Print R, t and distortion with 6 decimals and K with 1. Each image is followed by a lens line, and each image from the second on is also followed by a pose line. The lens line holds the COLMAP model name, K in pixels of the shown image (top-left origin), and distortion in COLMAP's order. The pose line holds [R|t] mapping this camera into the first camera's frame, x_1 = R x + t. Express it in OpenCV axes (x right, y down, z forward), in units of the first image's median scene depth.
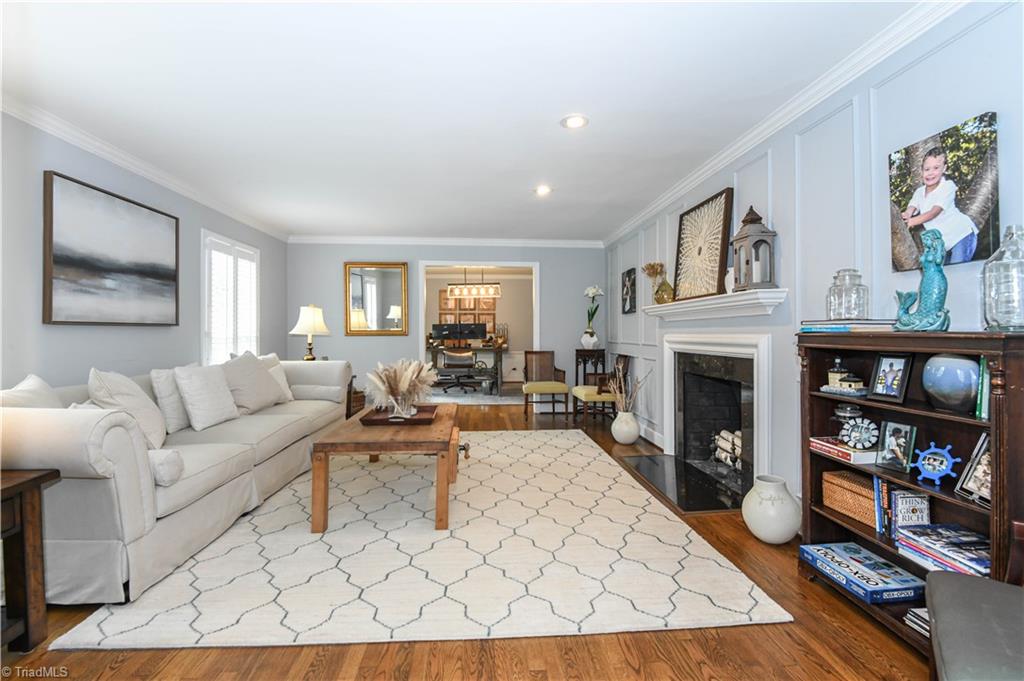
lens RADIAL K [[465.6, 0, 506.4], [0, 465.6, 335.8], [0, 0, 1]] dist [0.033550, -0.028852]
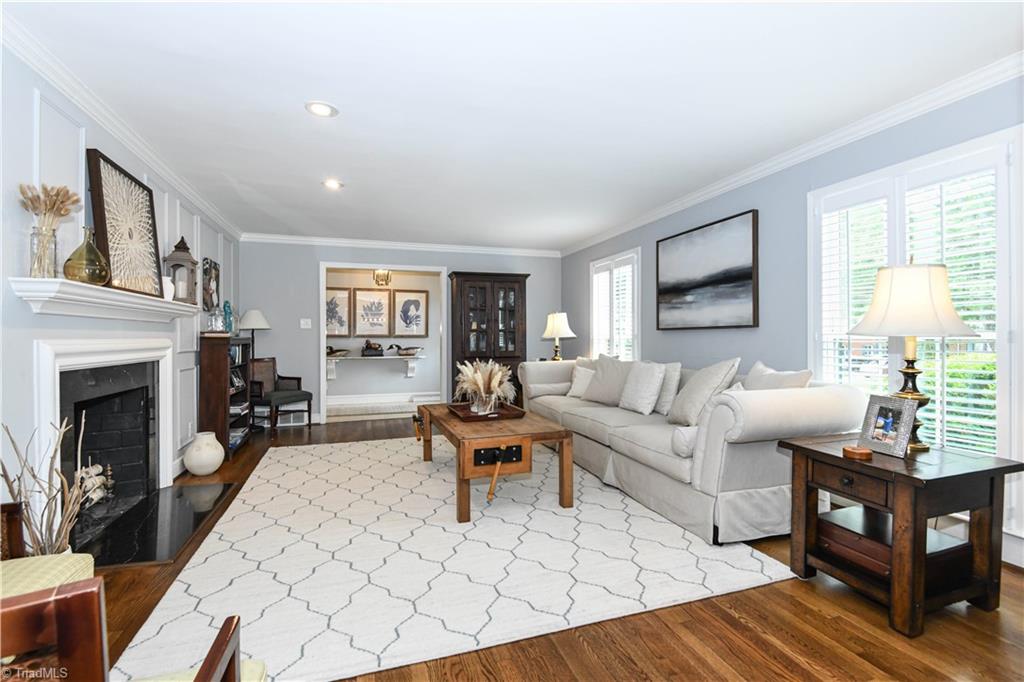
lens RADIAL K [[465.6, 0, 506.4], [0, 465.6, 336.3], [0, 0, 1]] dist [0.033550, -0.028852]
pose [[-0.965018, 0.004573, -0.262143, 0.007617], [0.004002, 0.999988, 0.002713, -0.008391], [0.262152, 0.001569, -0.965025, 2.074278]]
